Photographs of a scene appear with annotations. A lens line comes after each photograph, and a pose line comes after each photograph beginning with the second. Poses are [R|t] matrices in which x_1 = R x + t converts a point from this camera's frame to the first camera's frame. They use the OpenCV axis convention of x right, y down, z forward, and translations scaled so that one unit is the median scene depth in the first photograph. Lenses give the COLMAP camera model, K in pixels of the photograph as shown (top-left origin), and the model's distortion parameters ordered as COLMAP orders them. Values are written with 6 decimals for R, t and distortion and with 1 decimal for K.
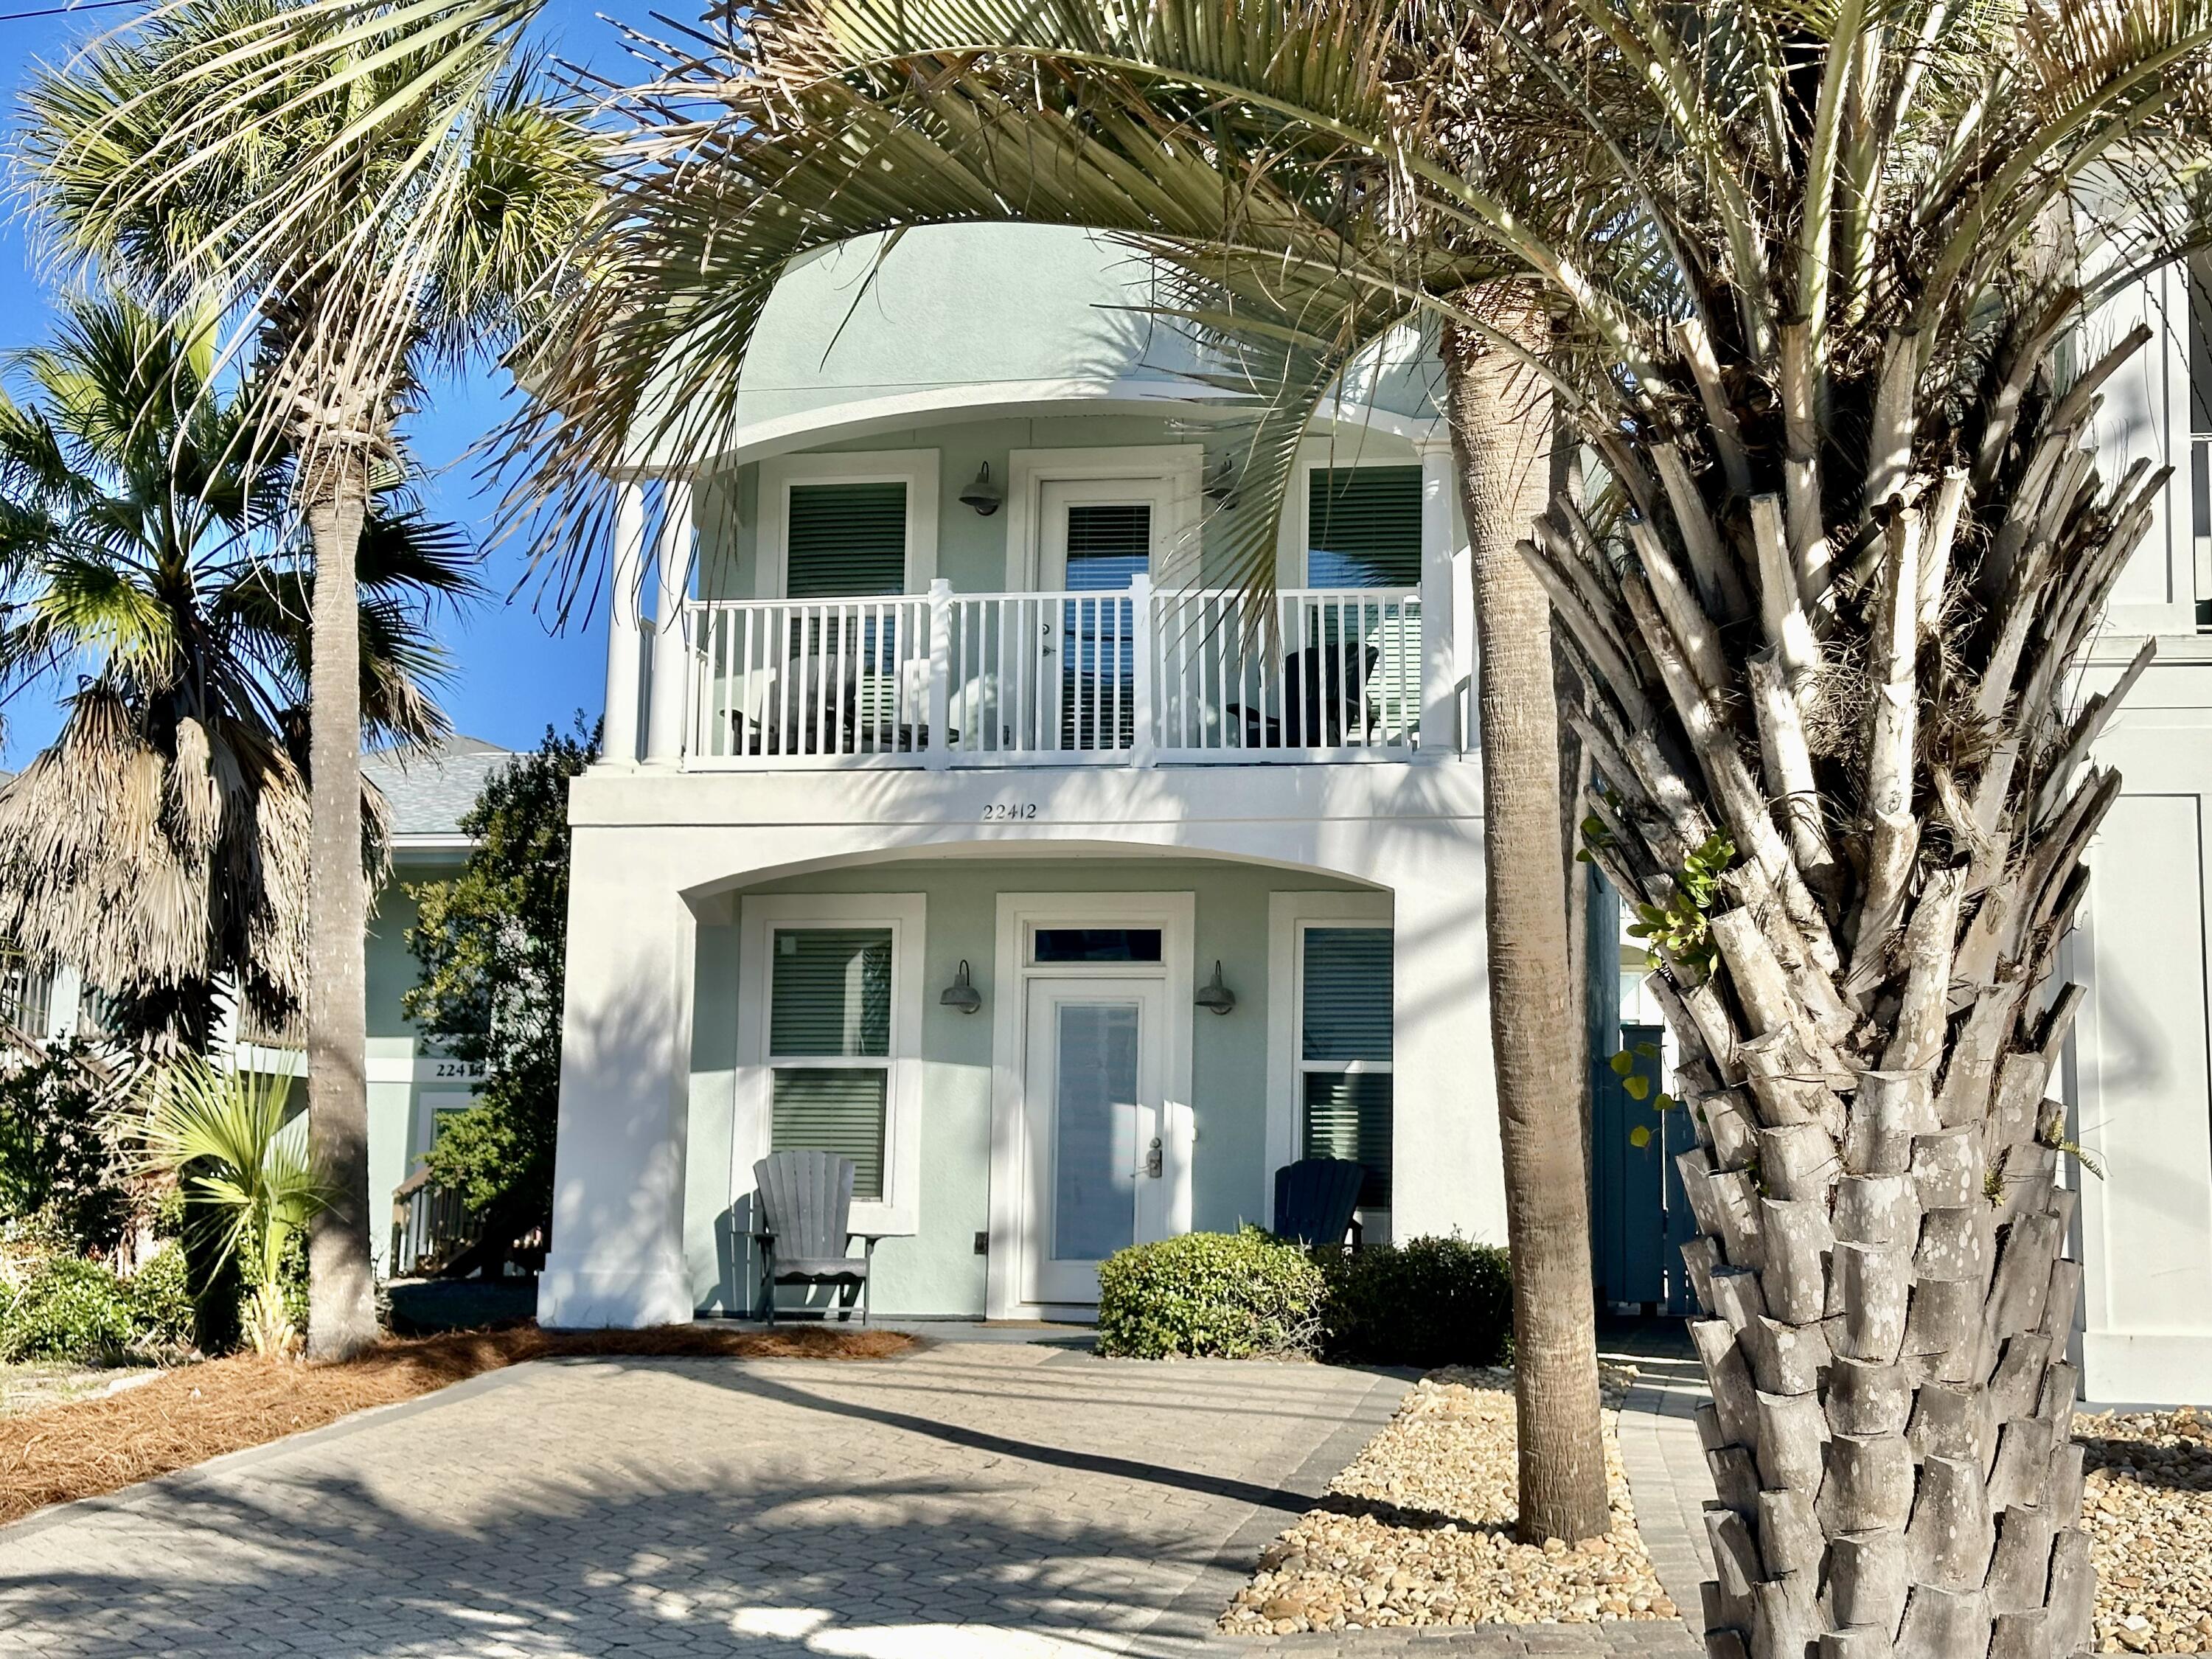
lens RADIAL K [[3076.9, 0, 1106.0], [0, 3076.9, 829.5], [0, 0, 1]] dist [-0.000220, -0.032048]
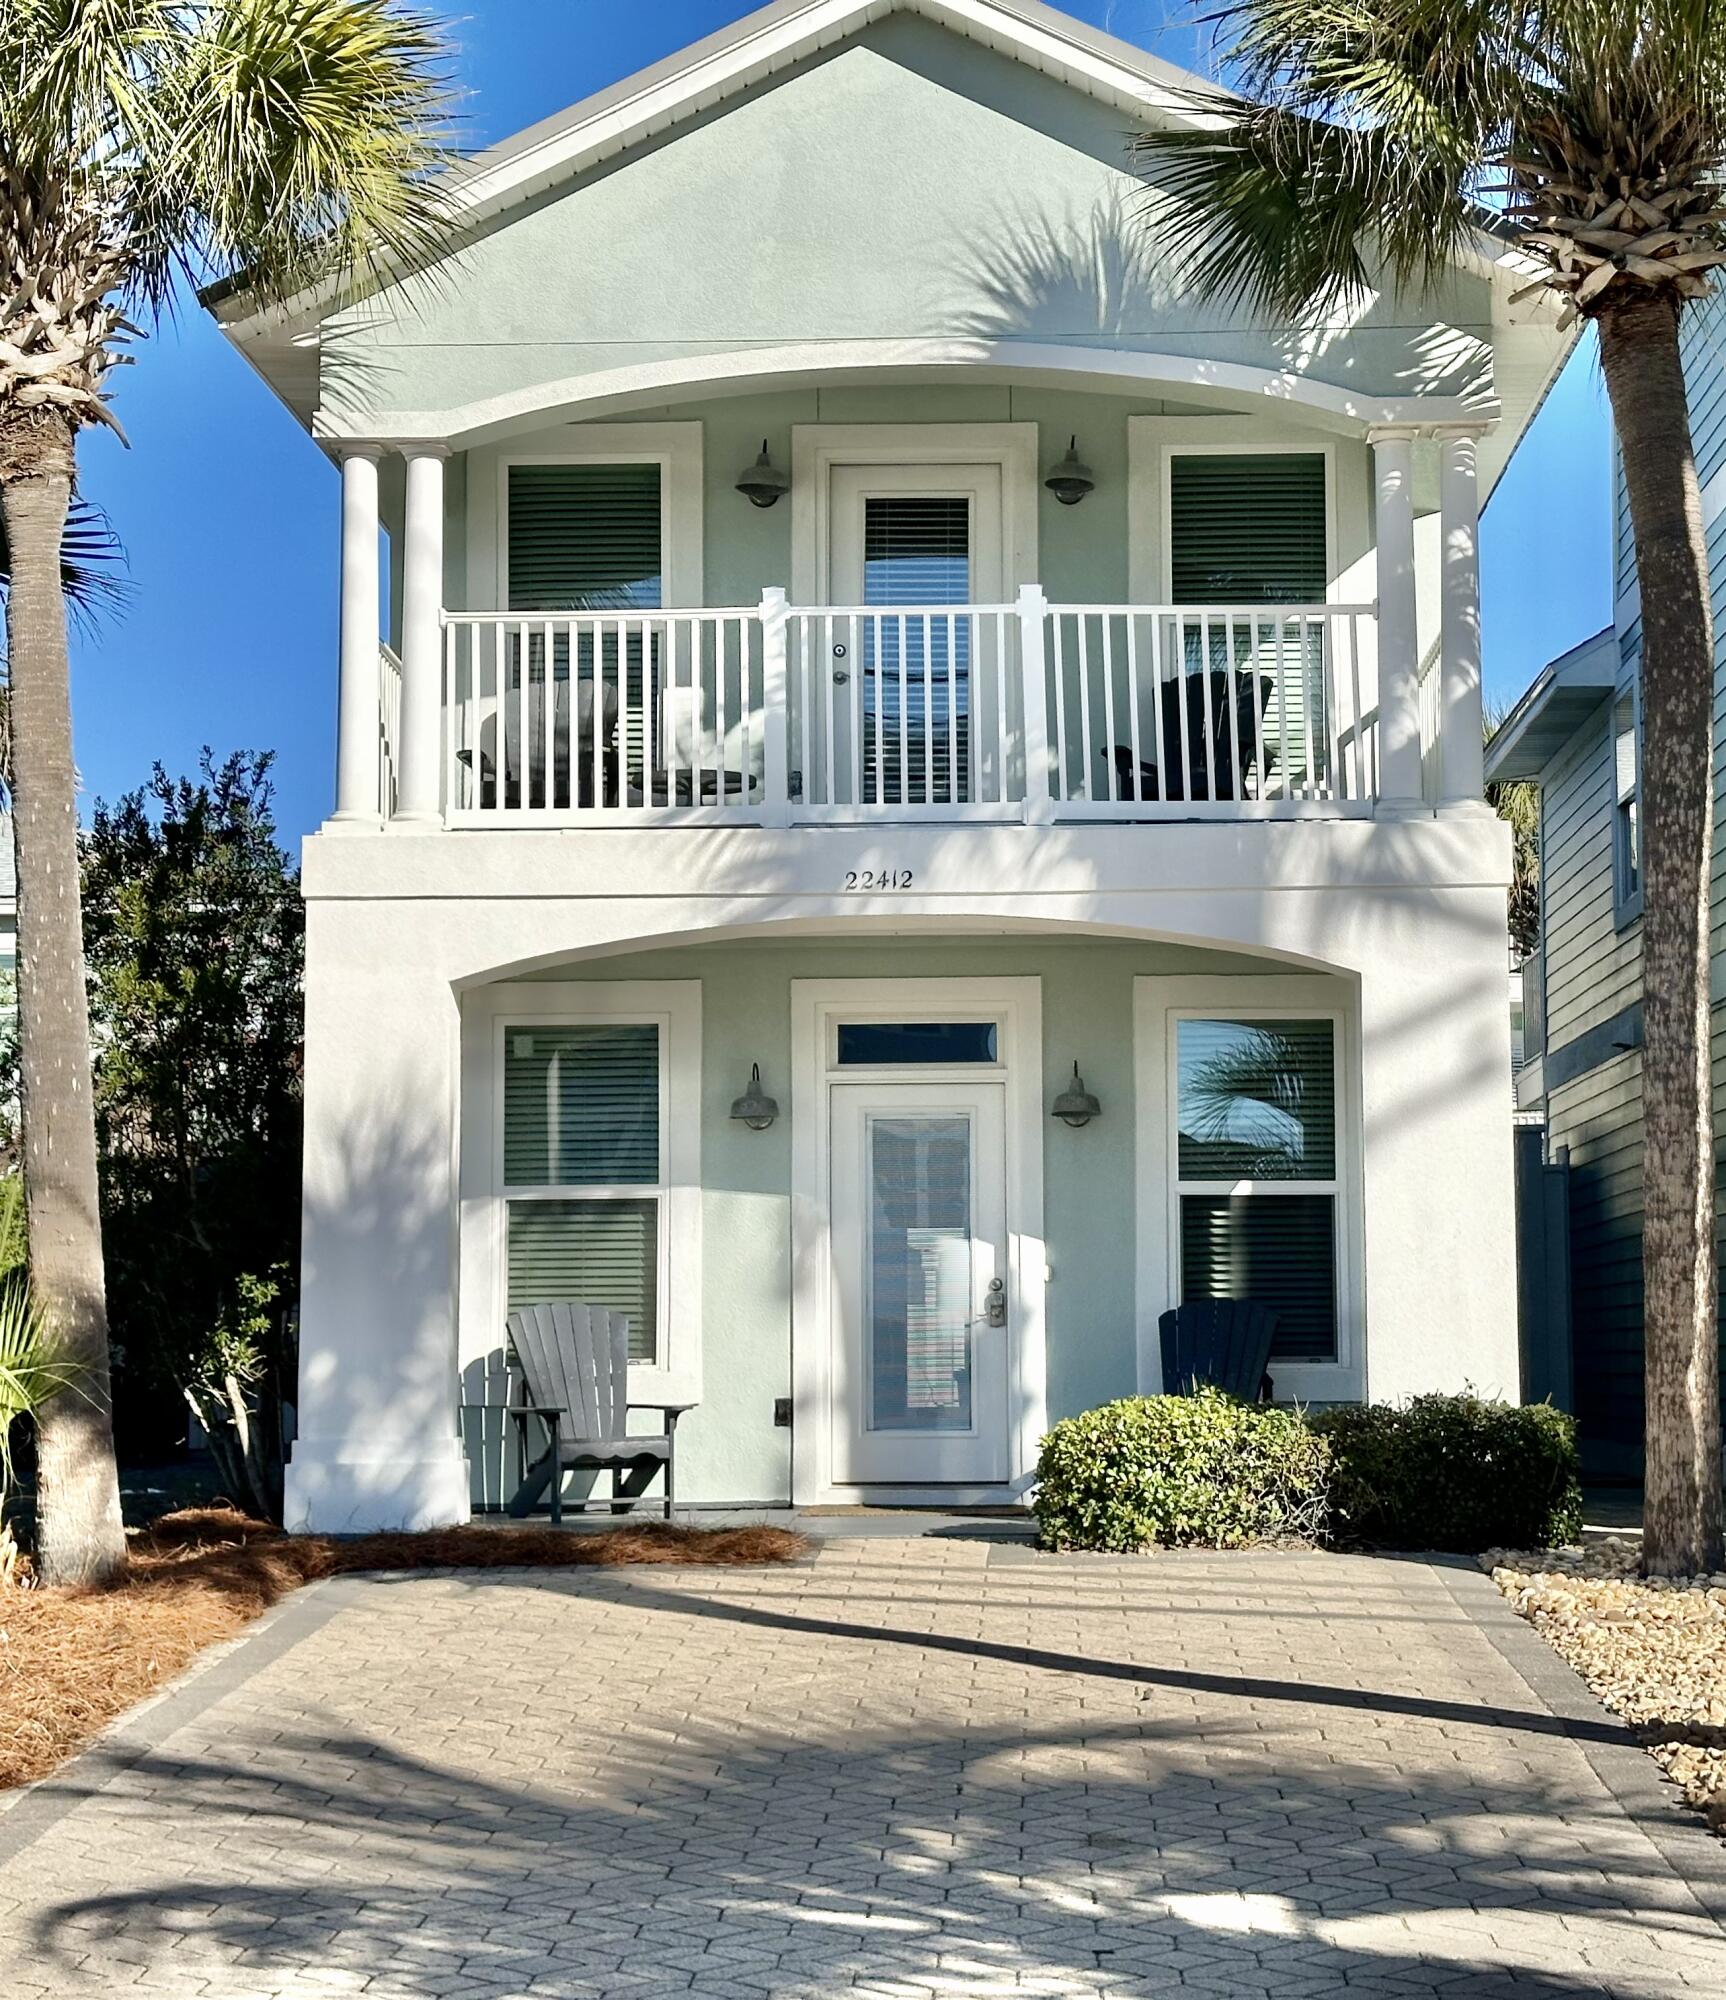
lens RADIAL K [[3659.4, 0, 863.3], [0, 3659.4, 1088.9], [0, 0, 1]] dist [-0.011315, -0.099580]
pose [[0.987602, -0.011120, 0.156587, -0.172725], [0.002737, 0.998556, 0.053650, -0.002215], [-0.156957, -0.052556, 0.986206, 0.052402]]
